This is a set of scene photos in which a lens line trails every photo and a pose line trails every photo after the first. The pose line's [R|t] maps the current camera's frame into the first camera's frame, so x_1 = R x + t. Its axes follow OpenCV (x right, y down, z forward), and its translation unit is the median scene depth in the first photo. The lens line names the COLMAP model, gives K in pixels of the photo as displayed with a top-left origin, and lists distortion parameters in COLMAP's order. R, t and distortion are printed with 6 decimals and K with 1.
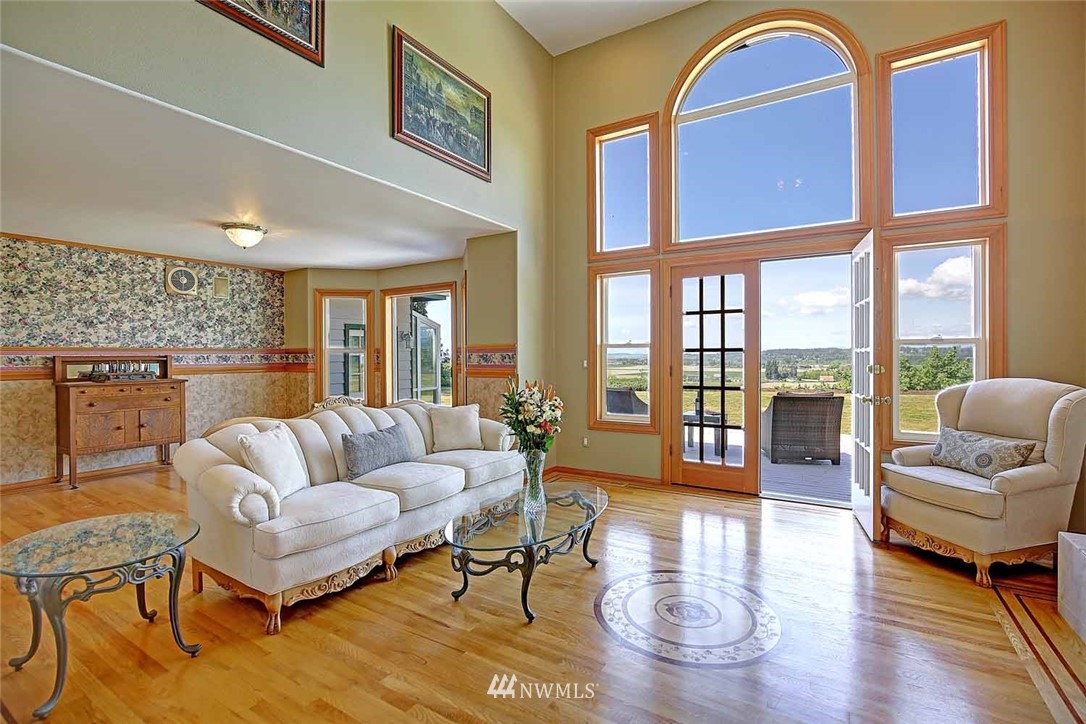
lens RADIAL K [[498.5, 0, 547.9], [0, 498.5, 357.6], [0, 0, 1]] dist [-0.018037, 0.003768]
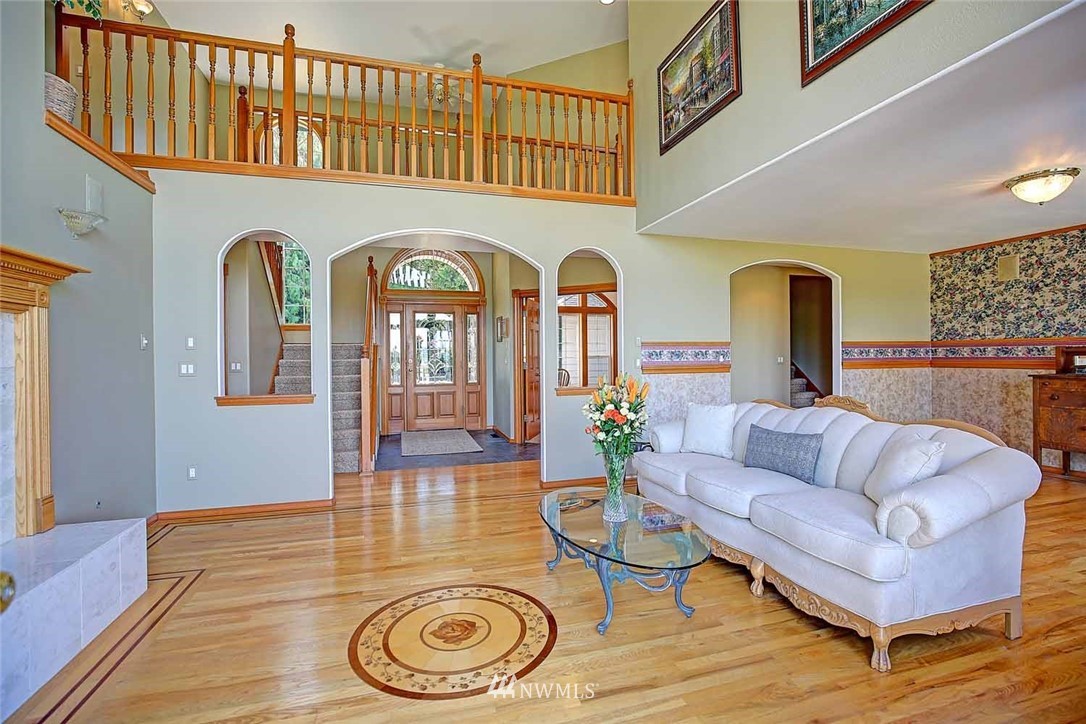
lens RADIAL K [[498.5, 0, 546.6], [0, 498.5, 357.2], [0, 0, 1]] dist [-0.018037, 0.003768]
pose [[-0.666176, 0.024363, -0.745396, 0.478319], [0.007157, 0.999629, 0.026277, -0.016977], [0.745760, 0.012170, -0.666104, 0.979207]]
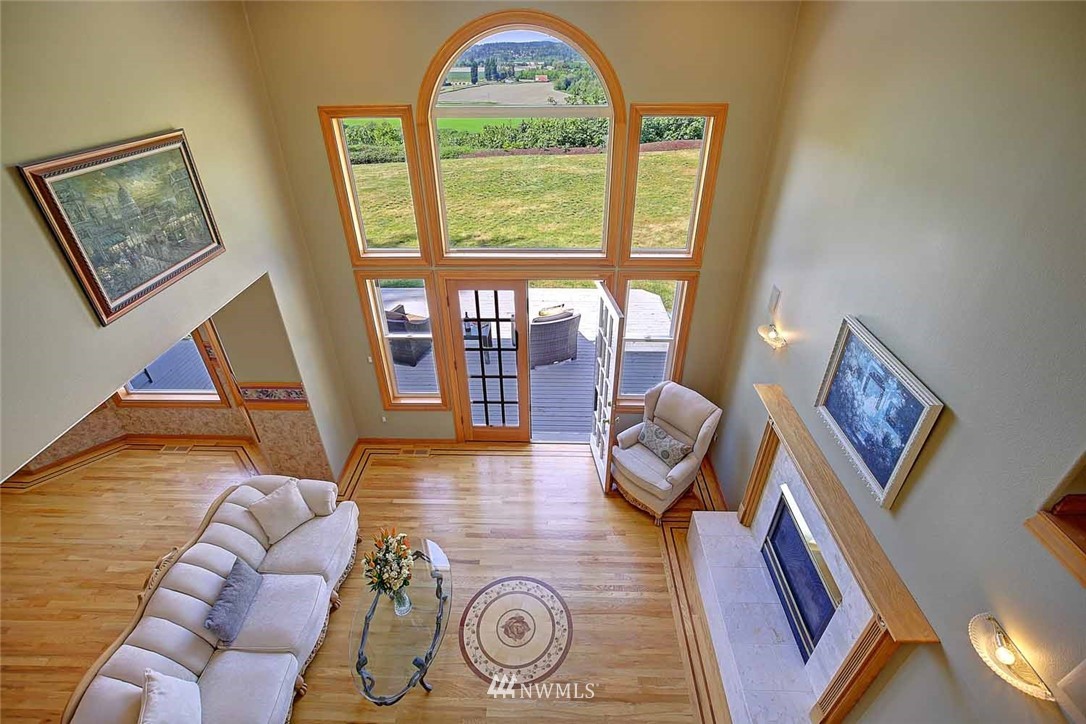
lens RADIAL K [[498.5, 0, 548.2], [0, 498.5, 357.9], [0, 0, 1]] dist [-0.018037, 0.003768]
pose [[0.865471, -0.265273, 0.424958, -0.050032], [-0.000800, 0.847558, 0.530702, -0.634983], [-0.500958, -0.459648, 0.733325, 0.083680]]
